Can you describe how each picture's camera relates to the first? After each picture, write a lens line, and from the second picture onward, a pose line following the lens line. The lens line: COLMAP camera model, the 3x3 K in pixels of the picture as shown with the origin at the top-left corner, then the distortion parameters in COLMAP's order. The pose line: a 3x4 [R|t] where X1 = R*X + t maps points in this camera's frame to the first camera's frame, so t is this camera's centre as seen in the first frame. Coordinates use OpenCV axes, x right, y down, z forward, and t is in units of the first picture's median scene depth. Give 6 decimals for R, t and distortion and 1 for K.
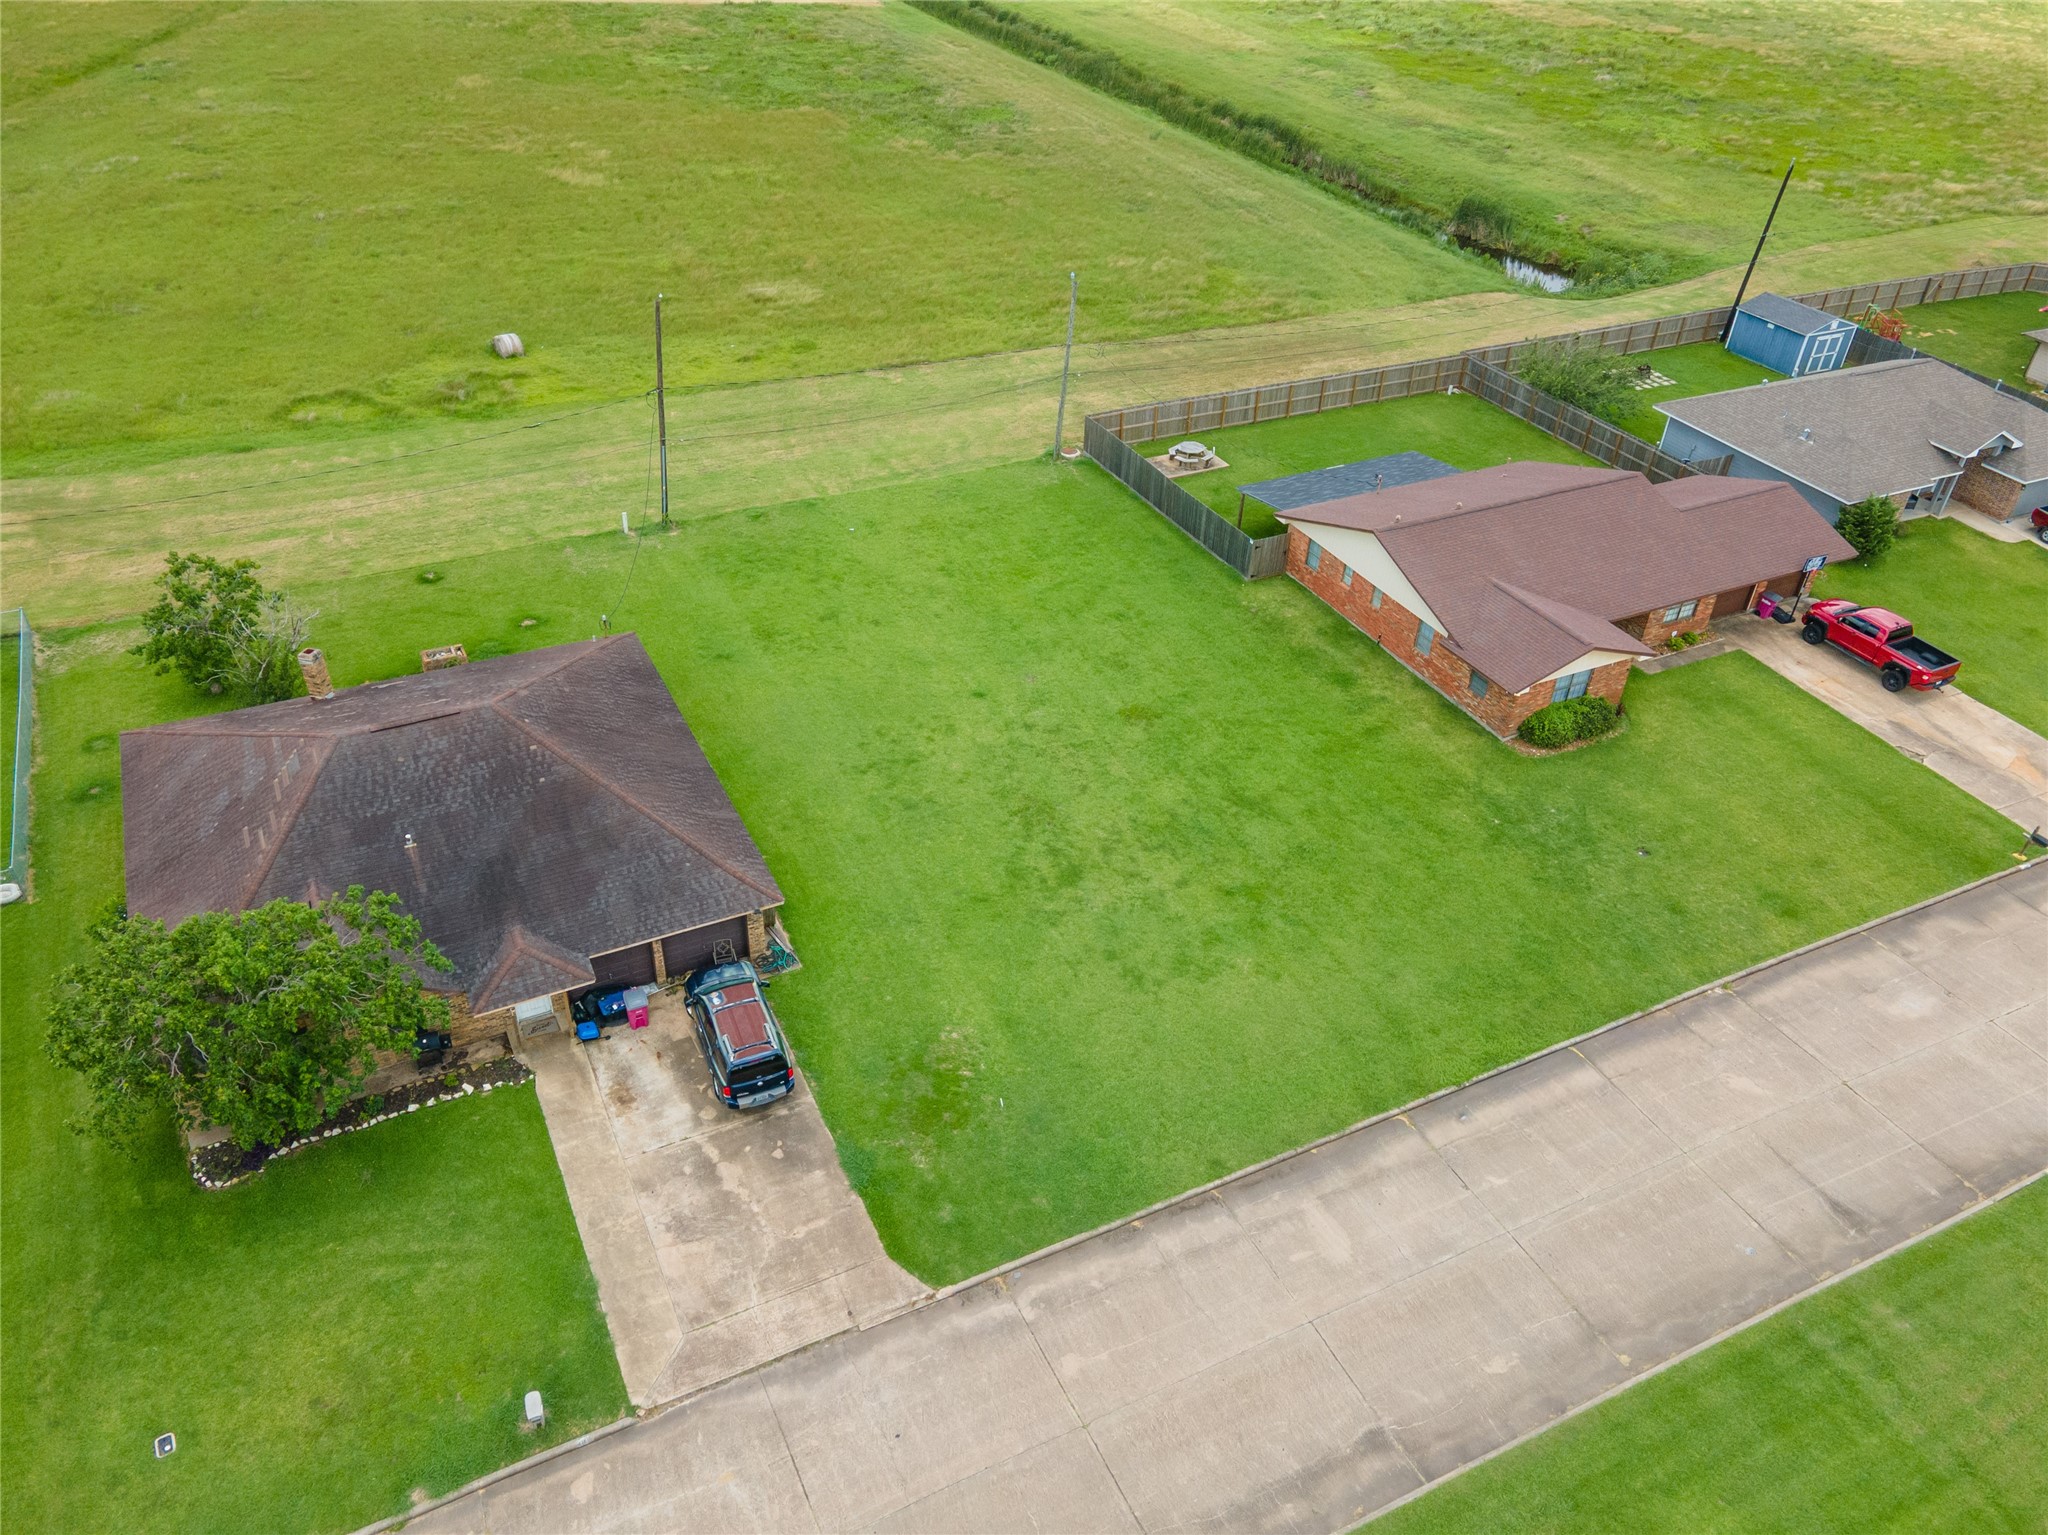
lens RADIAL K [[1514.7, 0, 1020.9], [0, 1514.7, 766.3], [0, 0, 1]] dist [-0.003132, 0.082782]
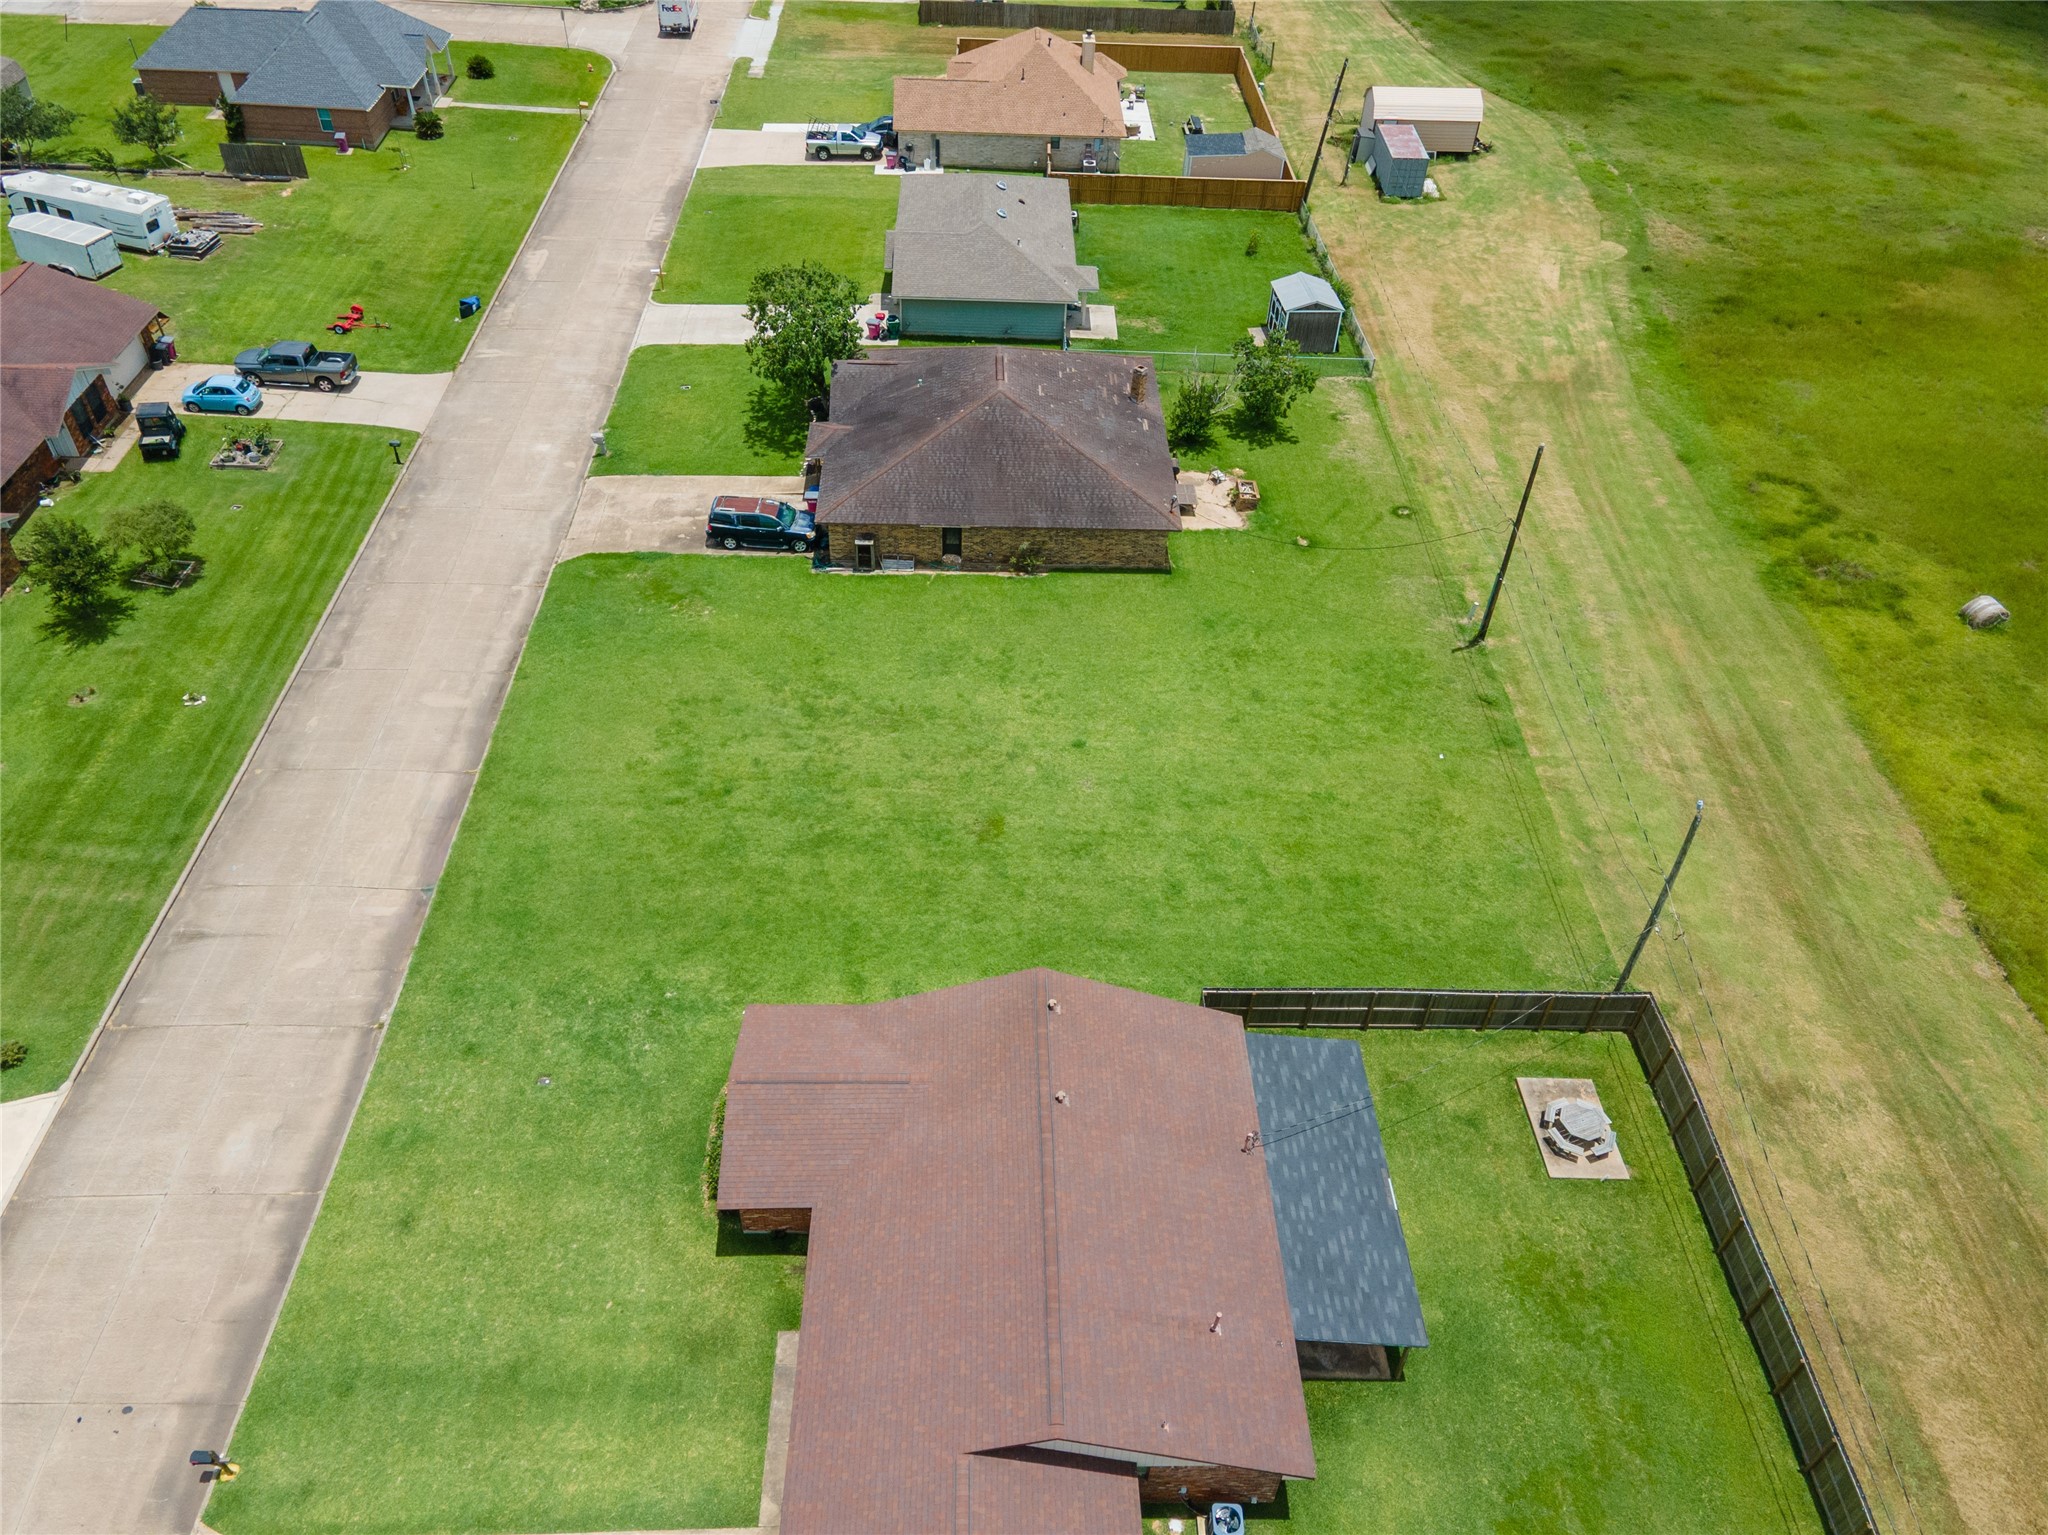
lens RADIAL K [[1514.7, 0, 1020.9], [0, 1514.7, 766.3], [0, 0, 1]] dist [-0.003132, 0.082782]
pose [[-0.427301, 0.565775, -0.705204, 1.034279], [-0.570029, 0.436844, 0.695869, -1.048094], [0.701770, 0.699332, 0.135844, 1.171560]]
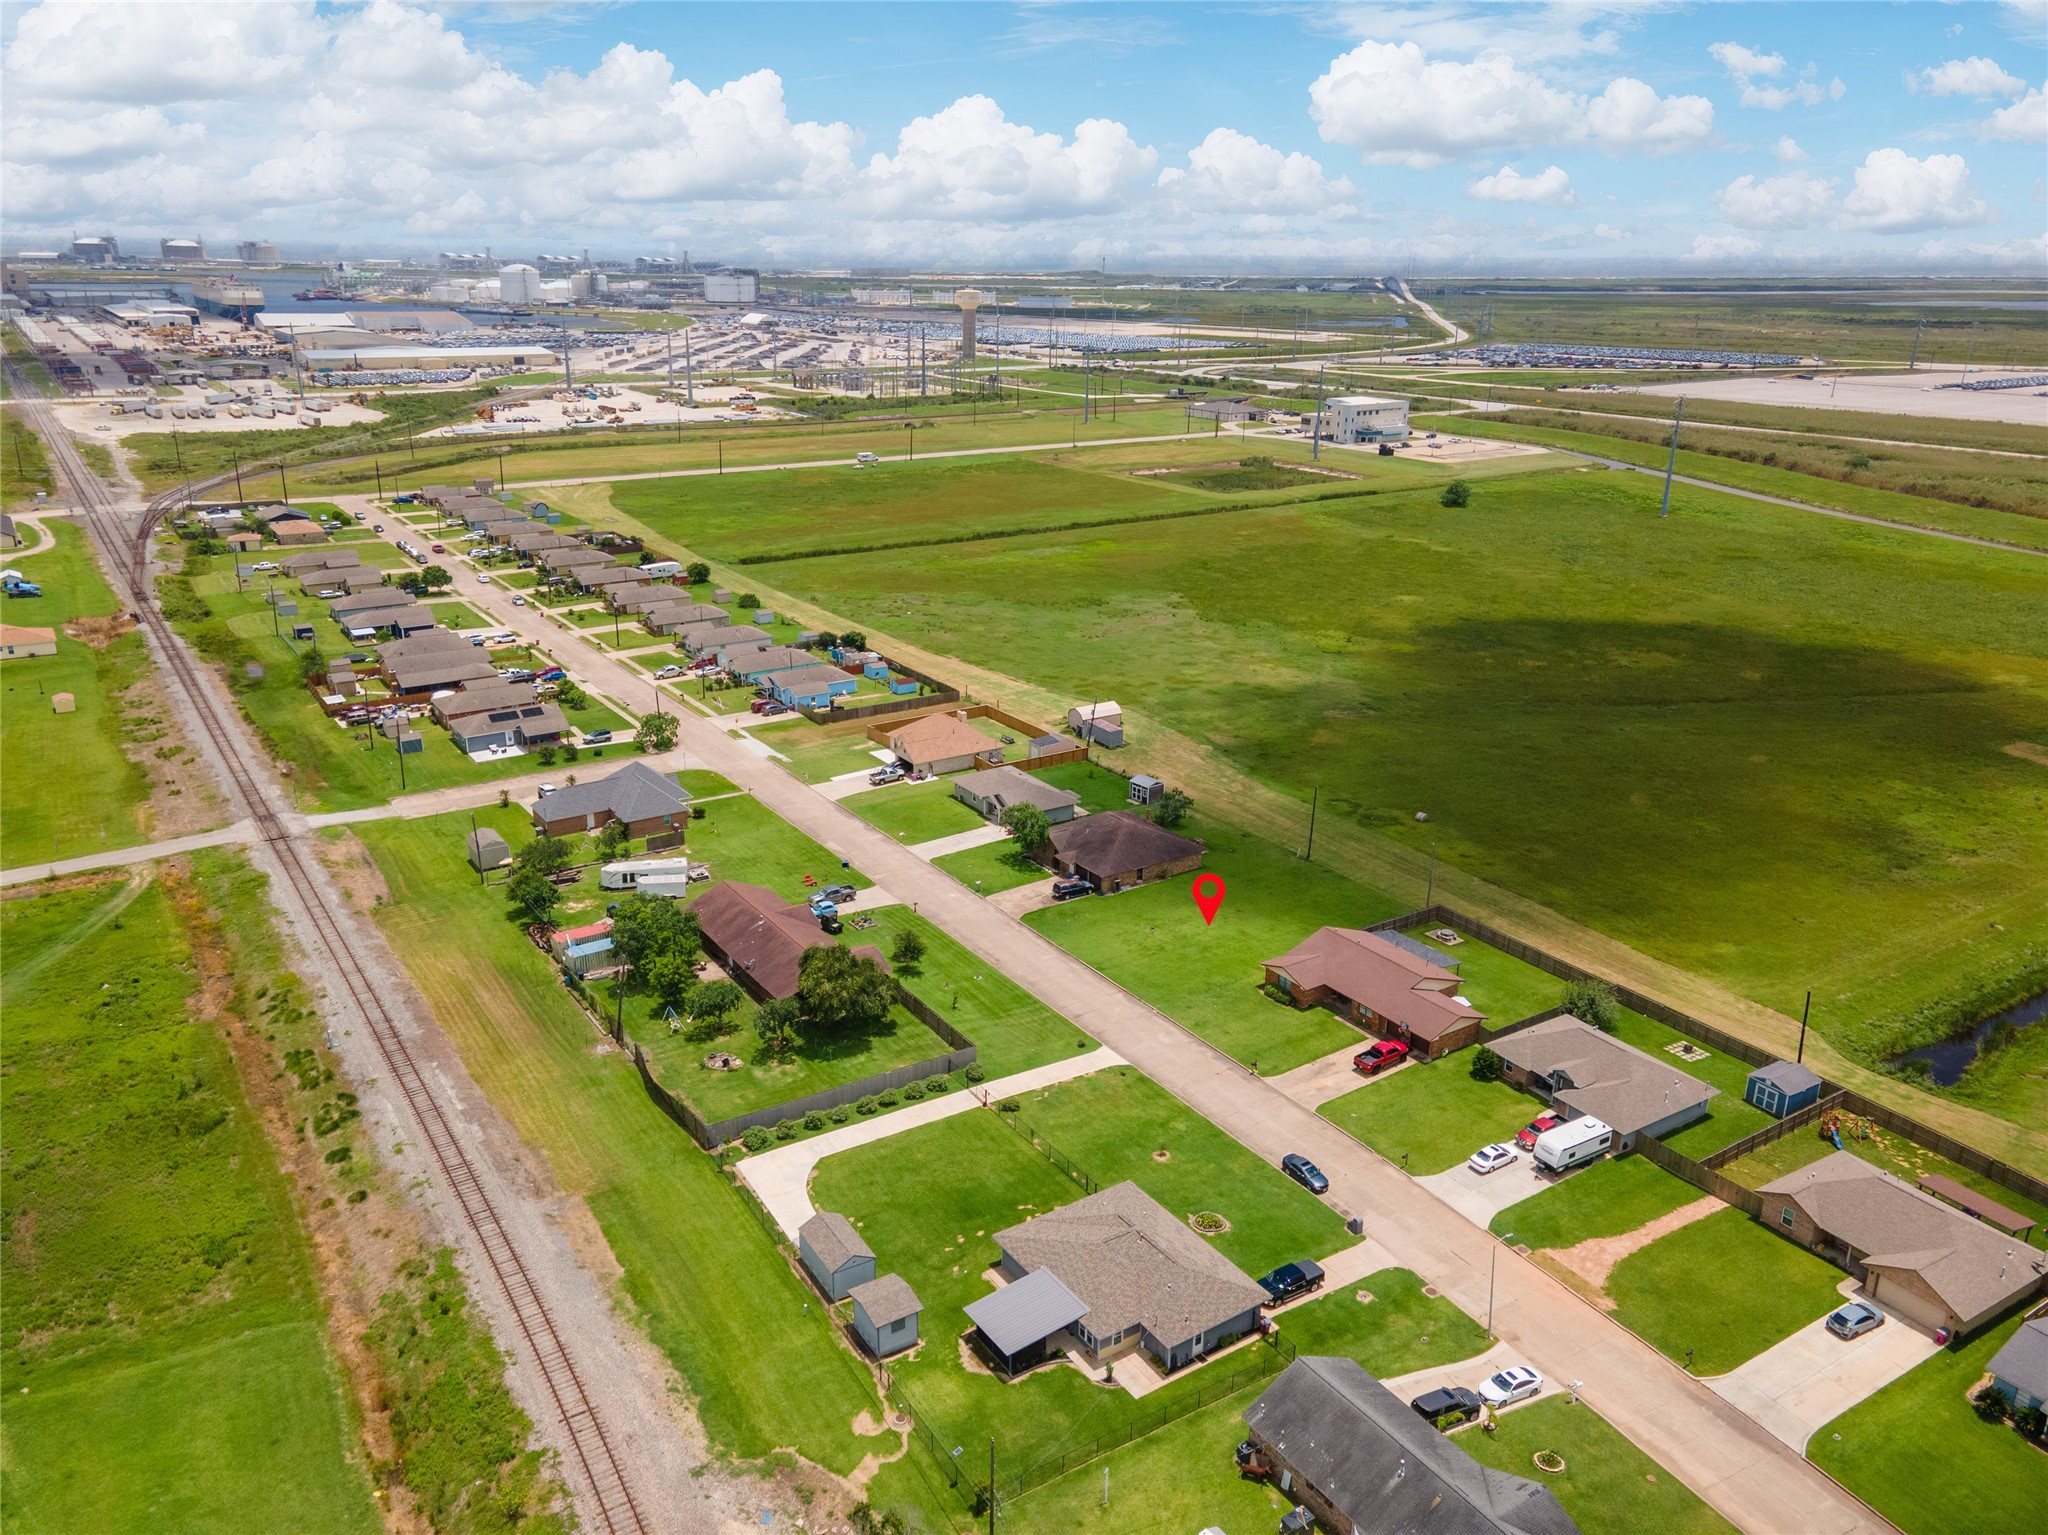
lens RADIAL K [[1514.7, 0, 1020.9], [0, 1514.7, 766.3], [0, 0, 1]] dist [-0.003132, 0.082782]
pose [[0.126173, 0.285787, -0.949951, 3.846350], [-0.583963, 0.795500, 0.161759, -0.727754], [0.801915, 0.534327, 0.267260, -0.466316]]
